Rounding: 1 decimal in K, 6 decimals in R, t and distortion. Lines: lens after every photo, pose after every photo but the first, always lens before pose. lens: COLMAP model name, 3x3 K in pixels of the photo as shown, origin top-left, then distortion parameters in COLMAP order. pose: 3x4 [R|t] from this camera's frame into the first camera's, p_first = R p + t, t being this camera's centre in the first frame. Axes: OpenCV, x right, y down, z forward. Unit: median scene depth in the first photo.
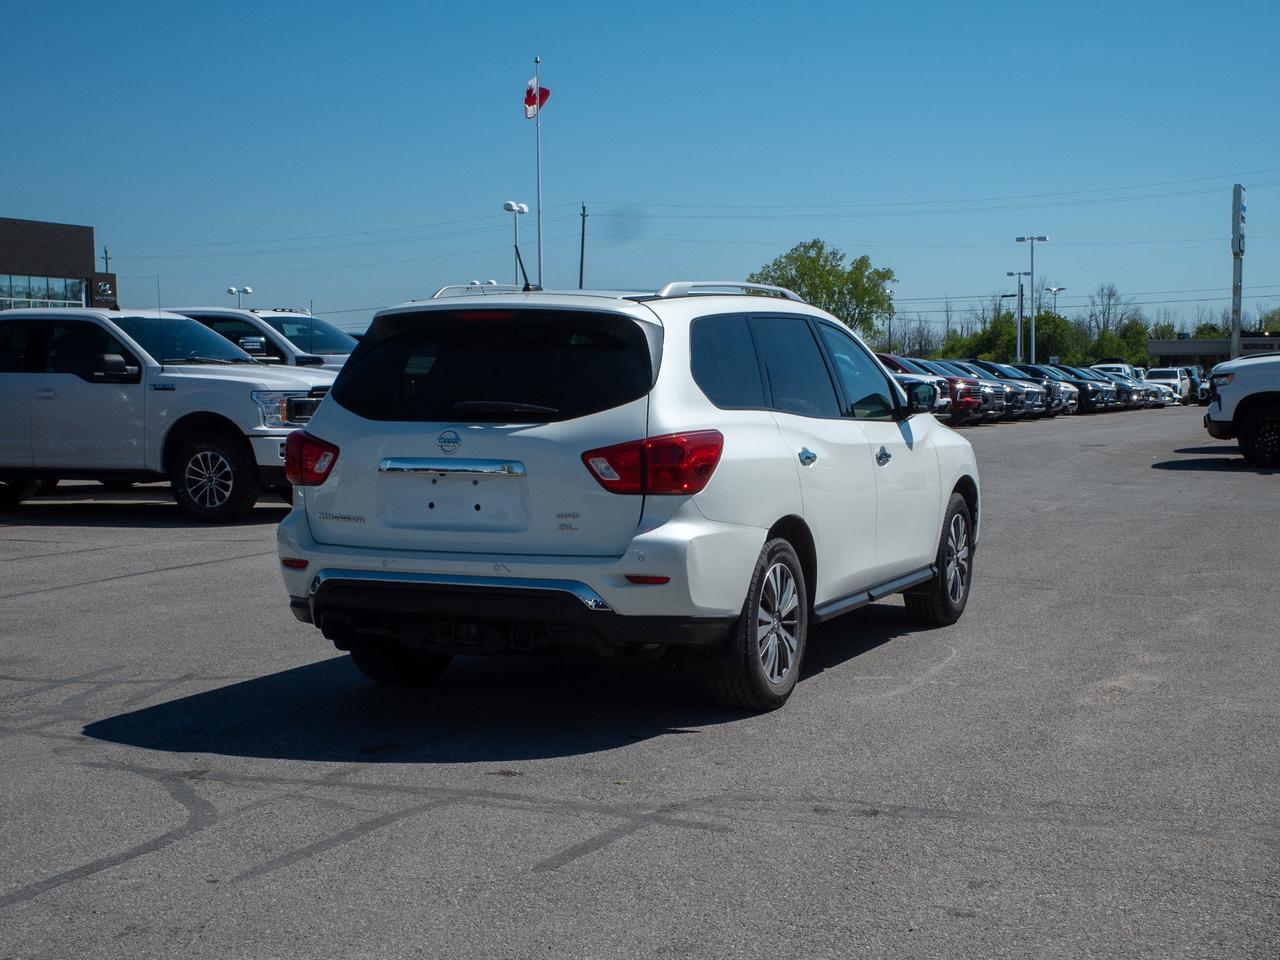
lens RADIAL K [[1967.2, 0, 699.8], [0, 1967.2, 607.7], [0, 0, 1]] dist [-0.083216, 0.172269]
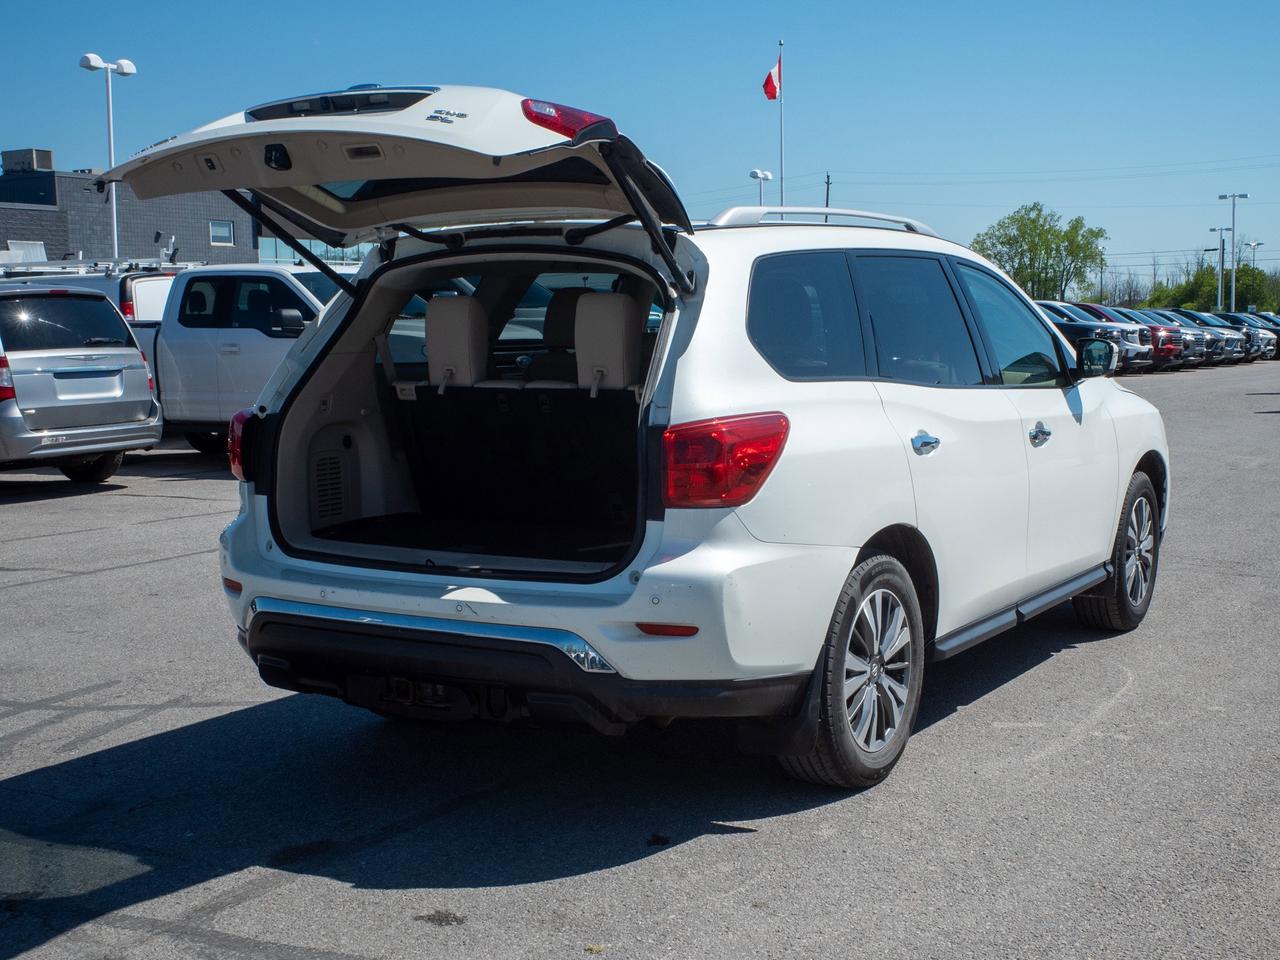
lens RADIAL K [[1672.7, 0, 689.5], [0, 1672.7, 573.6], [0, 0, 1]] dist [-0.050674, -0.007205]
pose [[0.989471, 0.014488, -0.144005, 0.046013], [-0.010074, 0.999458, 0.031334, -0.036518], [0.144381, -0.029554, 0.989081, 0.286038]]
